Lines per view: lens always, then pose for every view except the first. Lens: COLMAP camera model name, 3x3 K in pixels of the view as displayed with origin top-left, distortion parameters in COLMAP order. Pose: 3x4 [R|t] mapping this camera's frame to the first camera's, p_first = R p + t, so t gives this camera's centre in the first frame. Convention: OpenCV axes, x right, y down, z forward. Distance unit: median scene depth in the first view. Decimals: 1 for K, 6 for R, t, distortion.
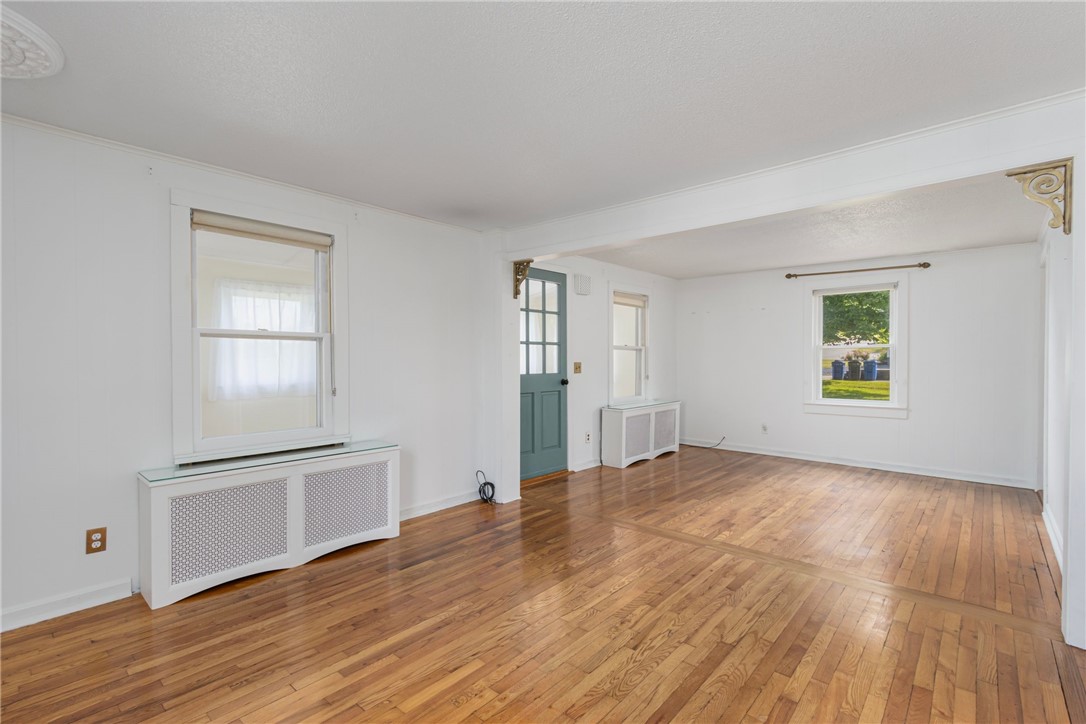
lens RADIAL K [[506.7, 0, 536.3], [0, 506.7, 358.1], [0, 0, 1]] dist [0.001815, 0.000219]
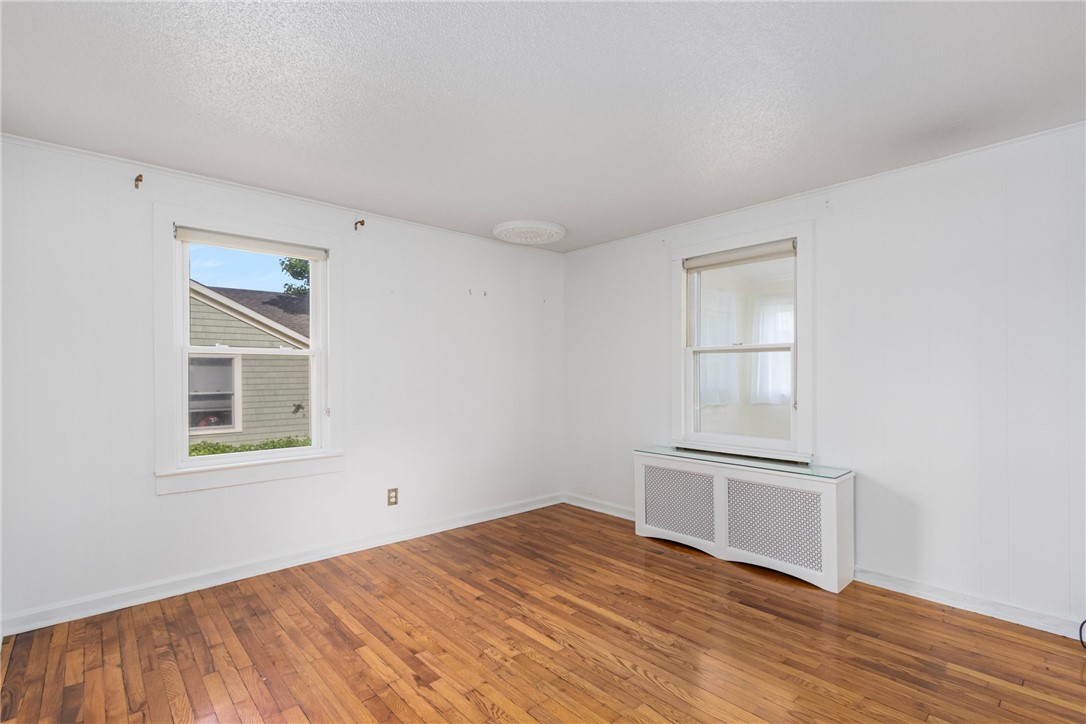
lens RADIAL K [[506.7, 0, 536.3], [0, 506.7, 358.1], [0, 0, 1]] dist [0.001815, 0.000219]
pose [[-0.126736, -0.024233, -0.991640, 0.765668], [0.013583, 0.999565, -0.026163, -0.002604], [0.991843, -0.016785, -0.126352, 0.841617]]
